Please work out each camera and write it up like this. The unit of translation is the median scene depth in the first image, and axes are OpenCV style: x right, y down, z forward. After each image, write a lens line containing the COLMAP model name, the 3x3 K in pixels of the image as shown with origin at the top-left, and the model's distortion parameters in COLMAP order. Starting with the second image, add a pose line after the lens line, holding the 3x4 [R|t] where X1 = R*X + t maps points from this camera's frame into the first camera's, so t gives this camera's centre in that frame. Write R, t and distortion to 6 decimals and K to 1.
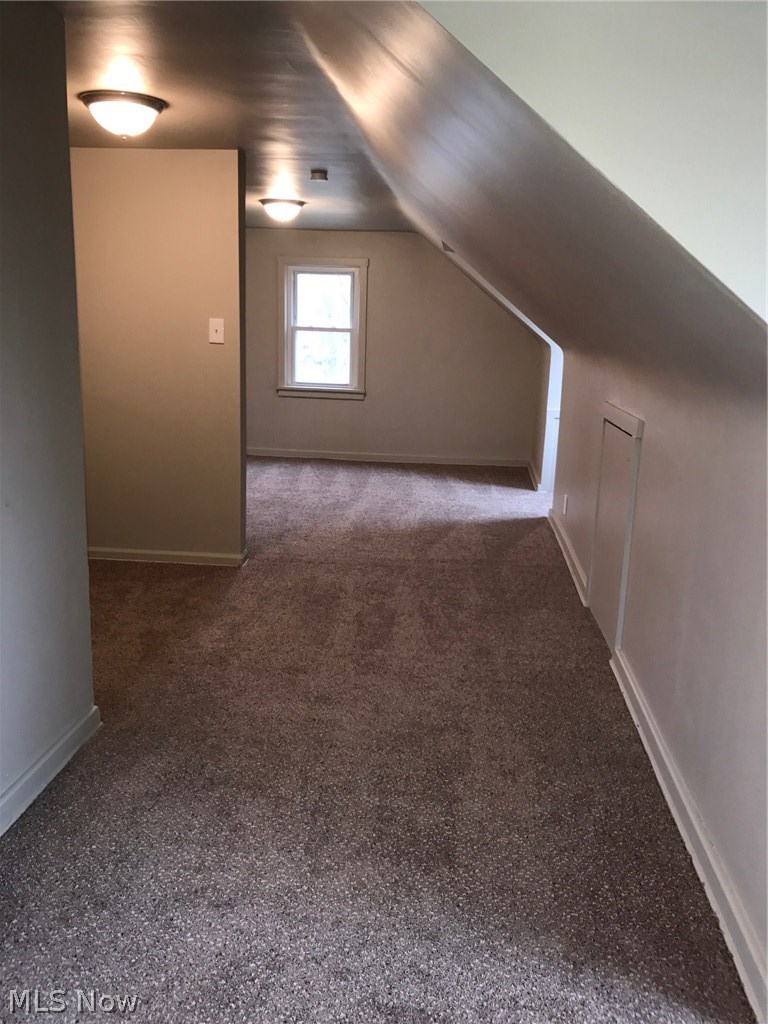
lens RADIAL K [[830.0, 0, 384.0], [0, 830.0, 512.0], [0, 0, 1]] dist [0.079091, -0.162263]
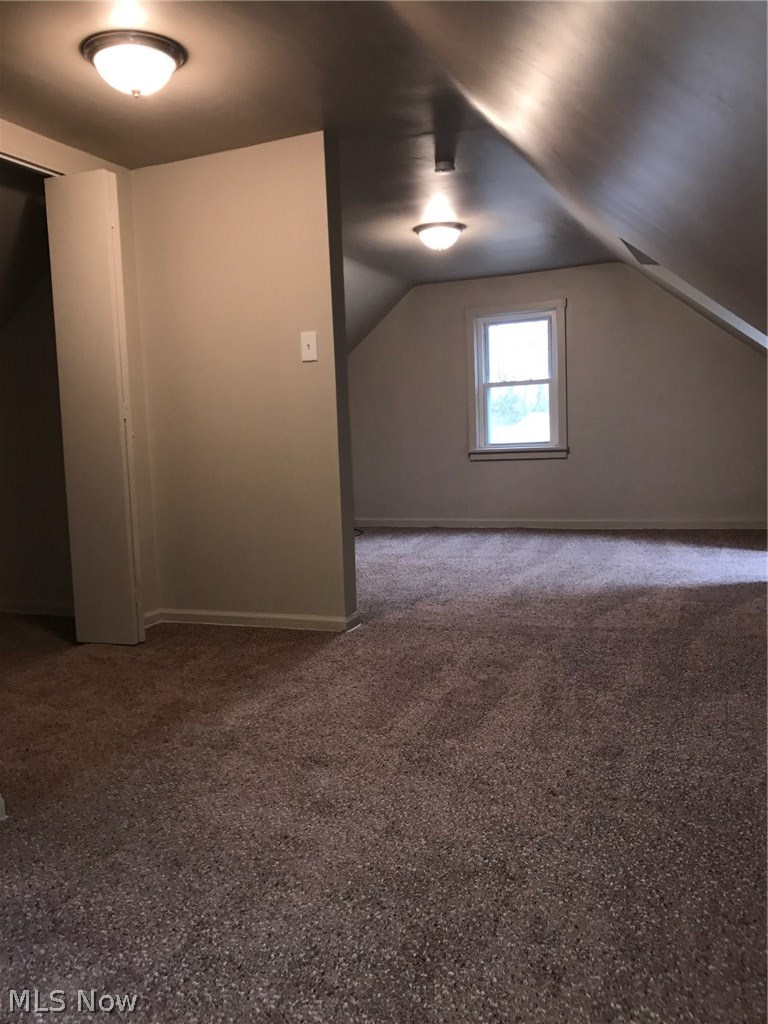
lens RADIAL K [[830.0, 0, 384.0], [0, 830.0, 512.0], [0, 0, 1]] dist [0.079091, -0.162263]
pose [[0.945532, -0.039339, -0.323142, 0.127946], [-0.001970, 0.991961, -0.126525, 0.051535], [0.325522, 0.120270, 0.937854, 0.245089]]
